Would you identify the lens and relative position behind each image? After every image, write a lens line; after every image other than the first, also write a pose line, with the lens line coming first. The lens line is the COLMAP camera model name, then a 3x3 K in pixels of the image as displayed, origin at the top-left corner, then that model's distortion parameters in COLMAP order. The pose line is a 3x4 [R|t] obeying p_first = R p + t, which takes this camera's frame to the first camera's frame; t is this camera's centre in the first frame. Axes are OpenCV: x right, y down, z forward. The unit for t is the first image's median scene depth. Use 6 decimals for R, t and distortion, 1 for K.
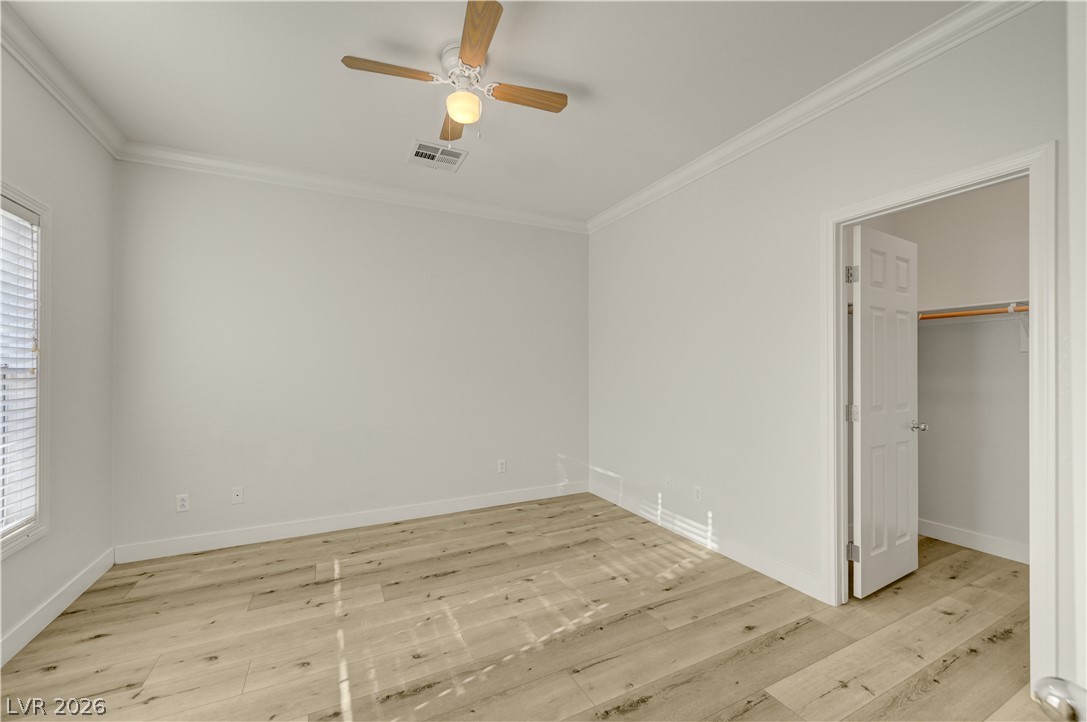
lens RADIAL K [[430.7, 0, 549.5], [0, 430.7, 364.3], [0, 0, 1]] dist [-0.000540, 0.000744]
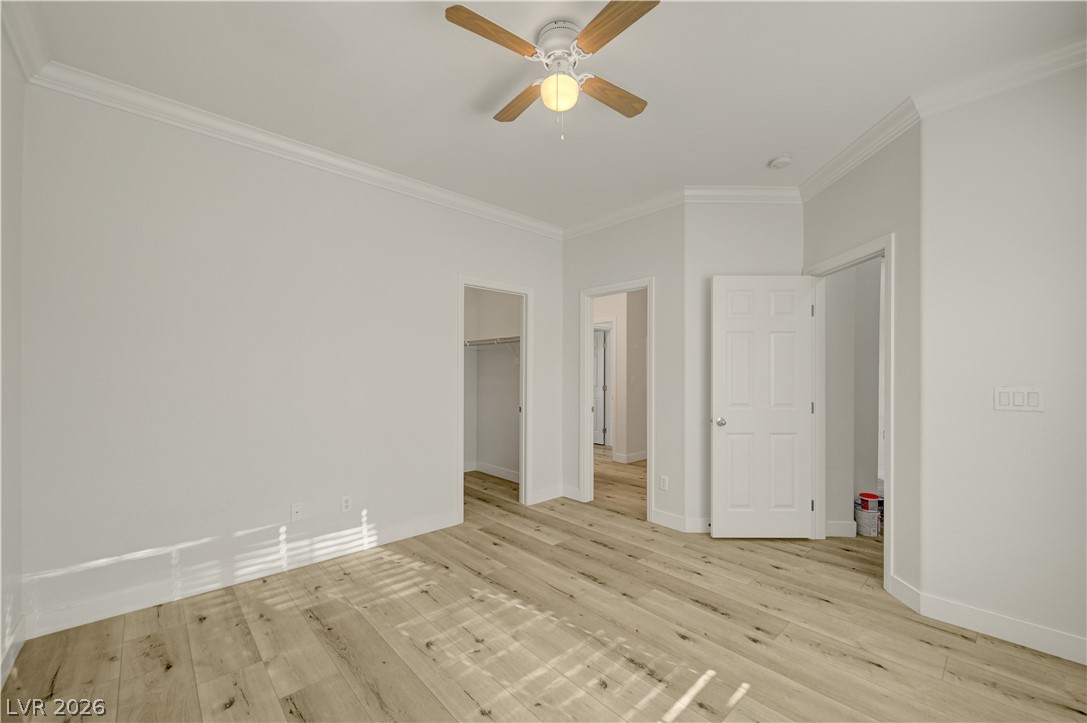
lens RADIAL K [[430.7, 0, 545.2], [0, 430.7, 369.5], [0, 0, 1]] dist [-0.000540, 0.000744]
pose [[-0.266820, 0.010324, 0.963691, -0.796250], [-0.013947, 0.999797, -0.014572, 0.010453], [-0.963645, -0.017328, -0.266622, 0.937752]]
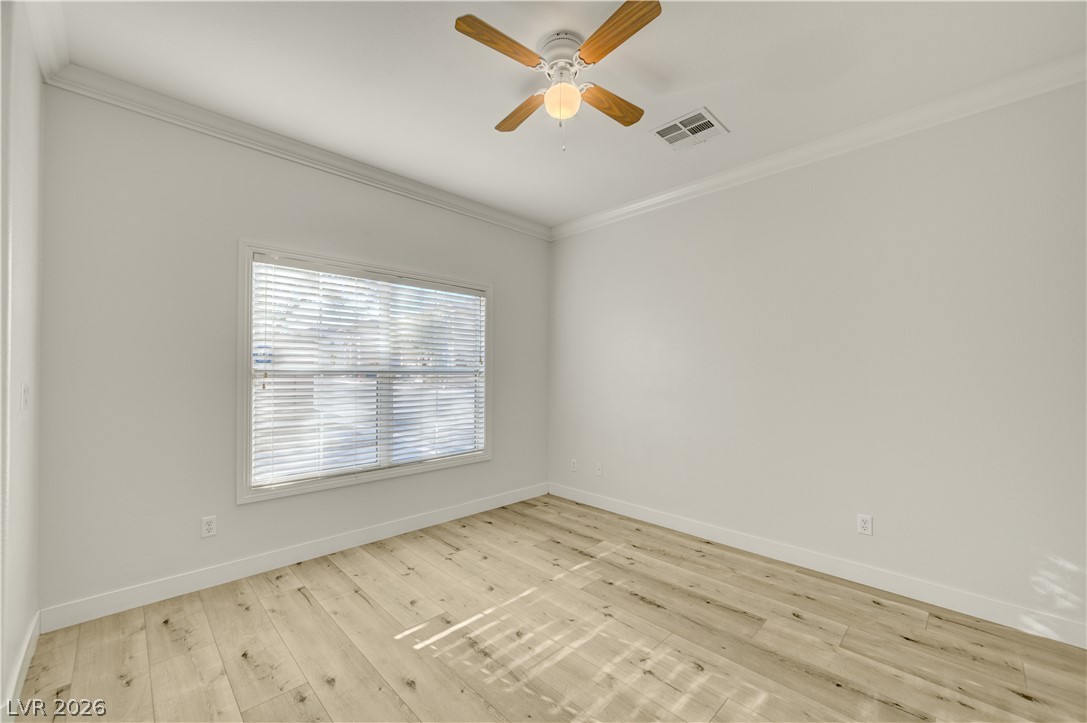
lens RADIAL K [[430.7, 0, 547.6], [0, 430.7, 365.9], [0, 0, 1]] dist [-0.000540, 0.000744]
pose [[0.307549, -0.009837, -0.951481, 0.519814], [0.002359, 0.999951, -0.009576, 0.003596], [0.951529, 0.000701, 0.307557, 0.495809]]
